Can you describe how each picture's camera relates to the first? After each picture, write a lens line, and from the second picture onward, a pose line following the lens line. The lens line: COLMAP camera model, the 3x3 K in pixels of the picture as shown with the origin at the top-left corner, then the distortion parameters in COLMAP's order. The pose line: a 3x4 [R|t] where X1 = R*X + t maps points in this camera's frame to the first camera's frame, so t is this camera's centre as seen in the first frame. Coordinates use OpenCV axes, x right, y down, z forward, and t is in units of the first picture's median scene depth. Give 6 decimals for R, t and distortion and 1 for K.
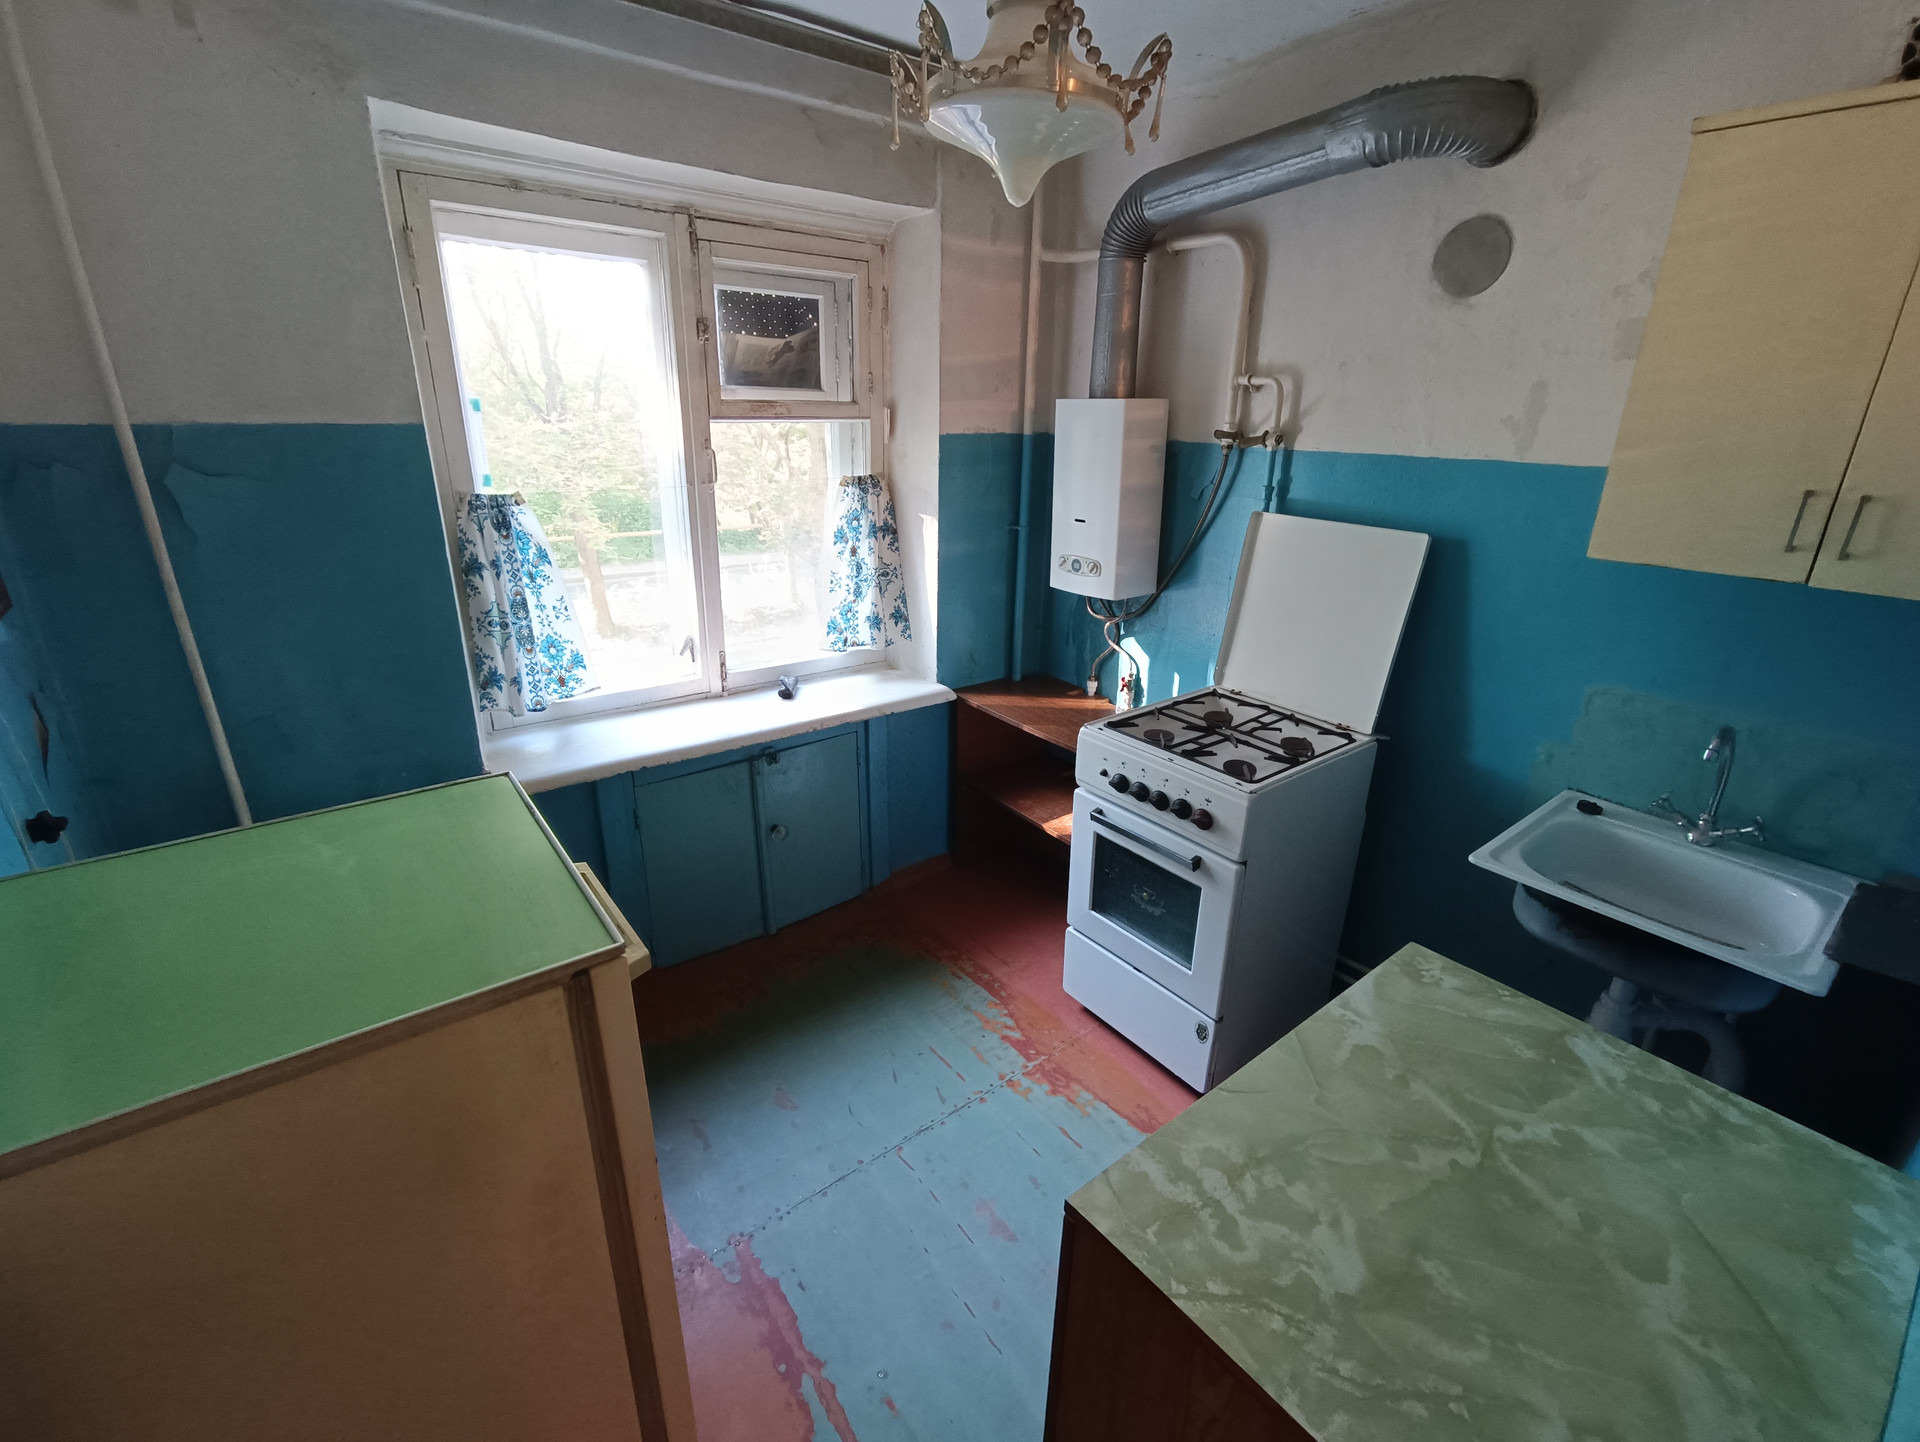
lens RADIAL K [[863.7, 0, 956.5], [0, 863.7, 718.6], [0, 0, 1]] dist [-0.009144, 0.000308]
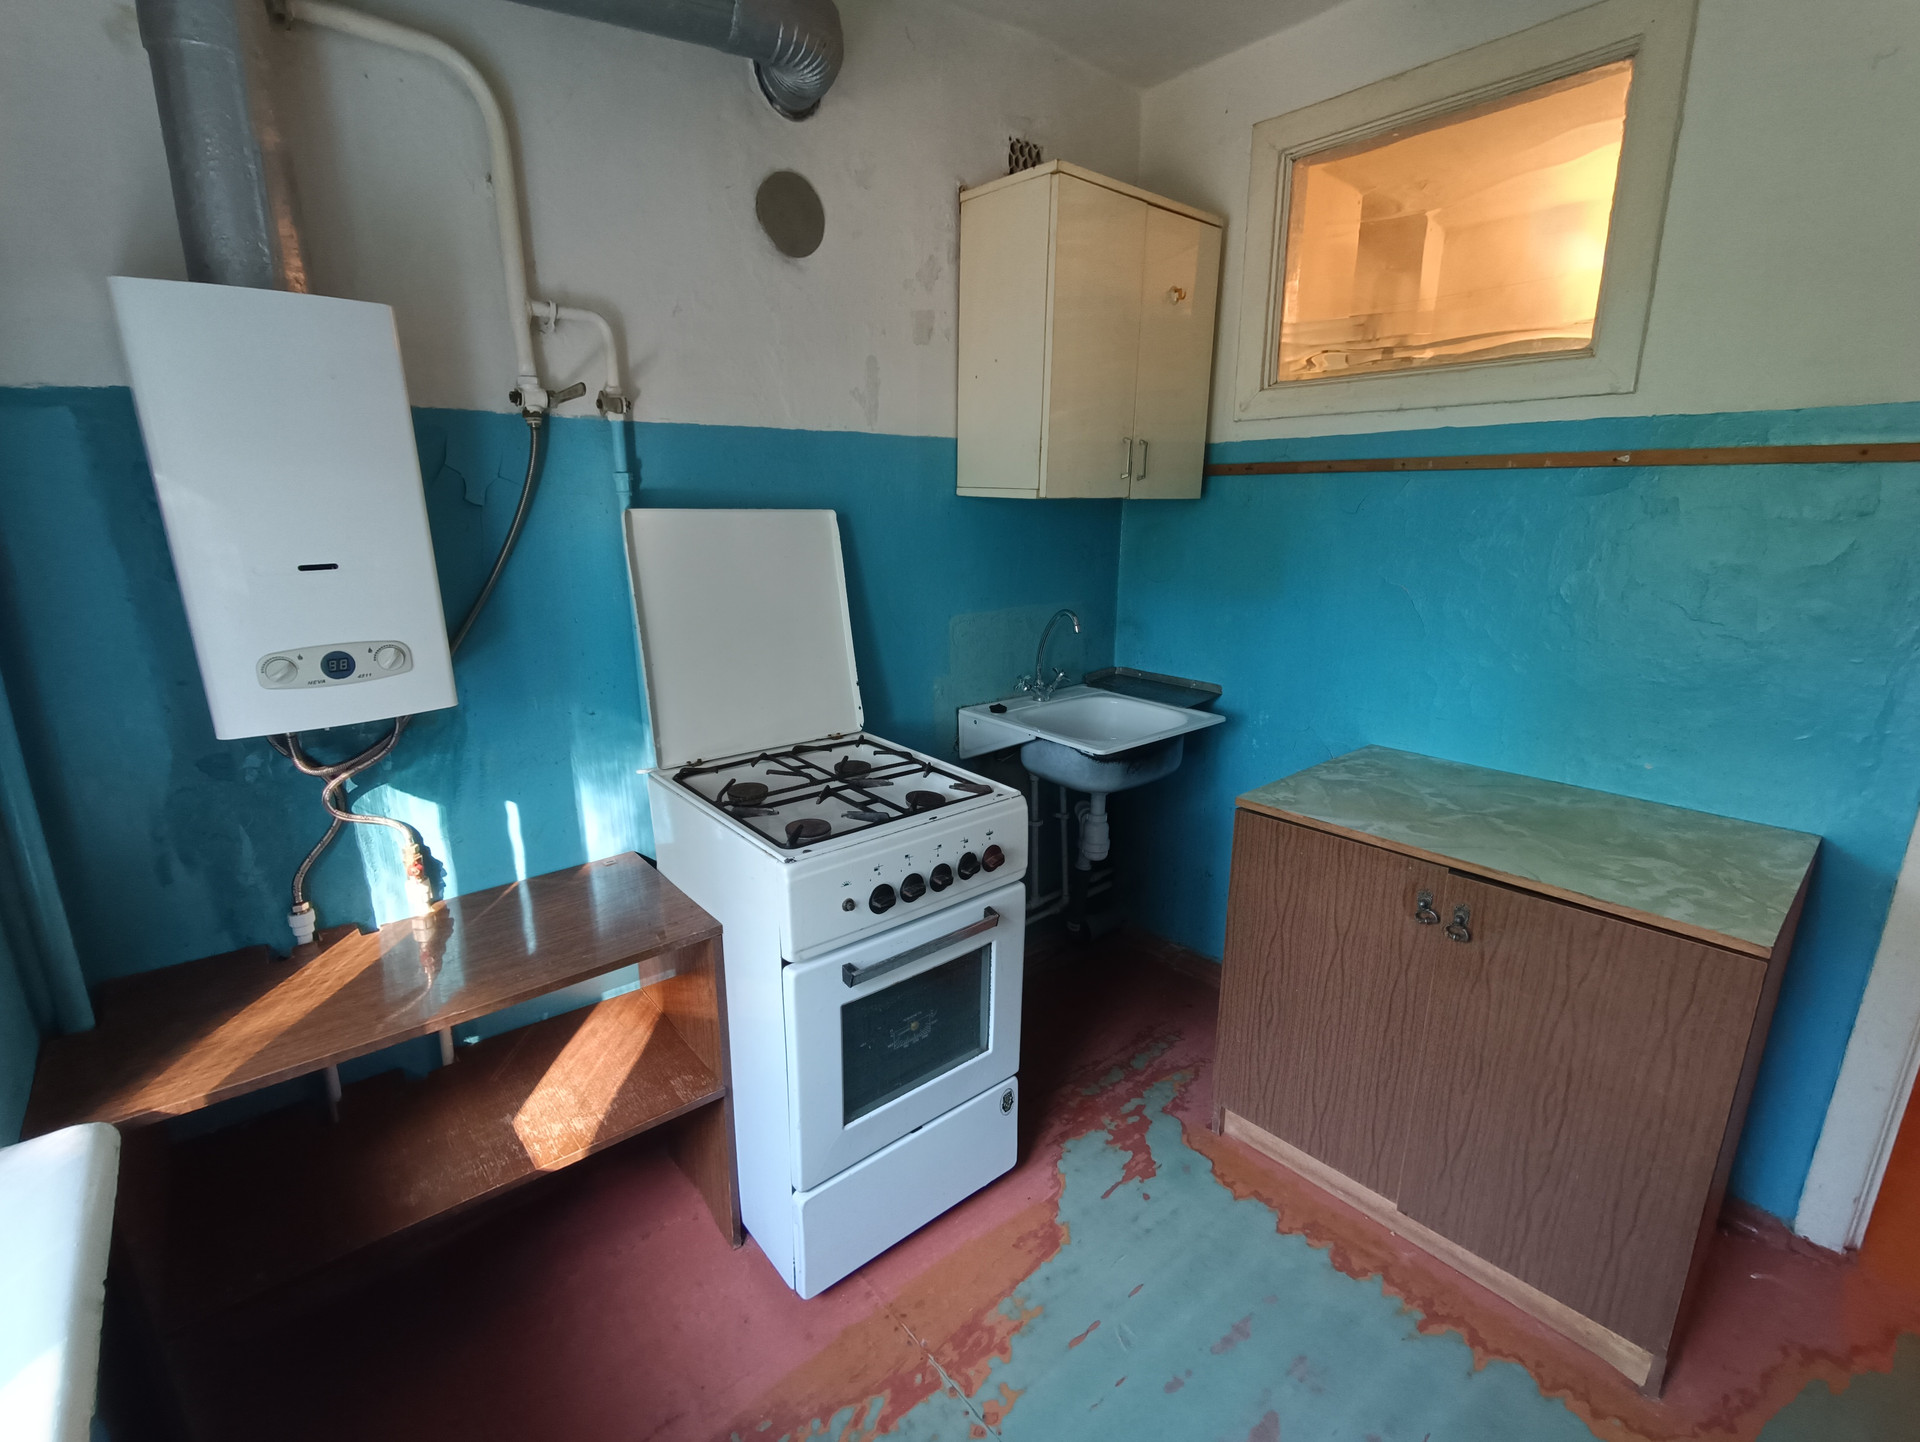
lens RADIAL K [[863.7, 0, 954.5], [0, 863.7, 720.9], [0, 0, 1]] dist [-0.009144, 0.000308]
pose [[-0.044275, -0.268883, 0.962155, -0.409473], [0.340830, 0.901251, 0.267547, -0.204638], [-0.939082, 0.339777, 0.051740, 0.866243]]
